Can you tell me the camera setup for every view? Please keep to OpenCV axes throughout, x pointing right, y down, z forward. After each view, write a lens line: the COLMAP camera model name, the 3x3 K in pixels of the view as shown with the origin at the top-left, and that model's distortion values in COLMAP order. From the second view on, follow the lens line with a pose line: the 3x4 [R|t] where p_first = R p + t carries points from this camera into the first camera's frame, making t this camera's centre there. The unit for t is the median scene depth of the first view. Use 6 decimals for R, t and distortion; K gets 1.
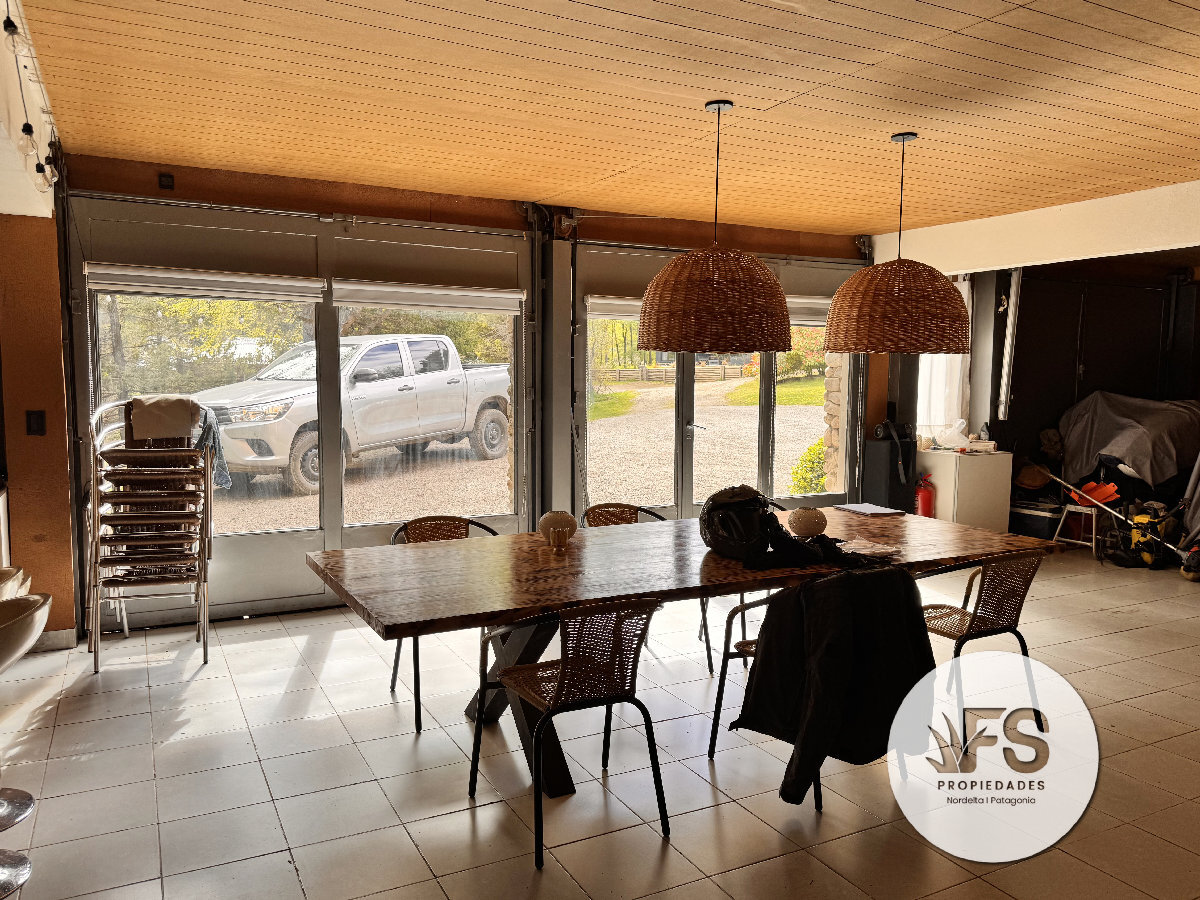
lens RADIAL K [[896.8, 0, 606.5], [0, 896.8, 452.5], [0, 0, 1]] dist [-0.014037, -0.008717]
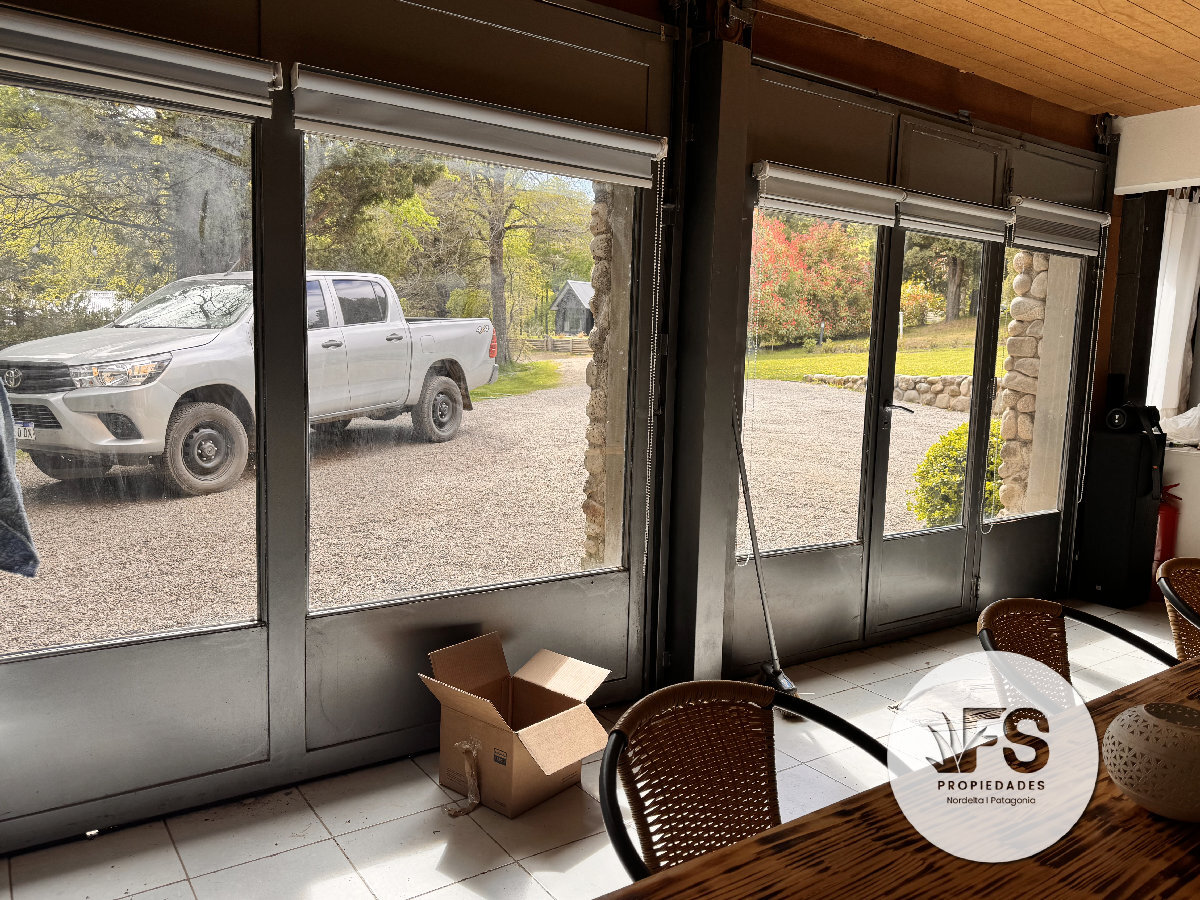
lens RADIAL K [[896.8, 0, 591.3], [0, 896.8, 449.4], [0, 0, 1]] dist [-0.014037, -0.008717]
pose [[0.993017, 0.009953, 0.117549, -0.111872], [-0.013060, 0.999585, 0.025691, -0.009338], [-0.117244, -0.027046, 0.992735, 0.286351]]
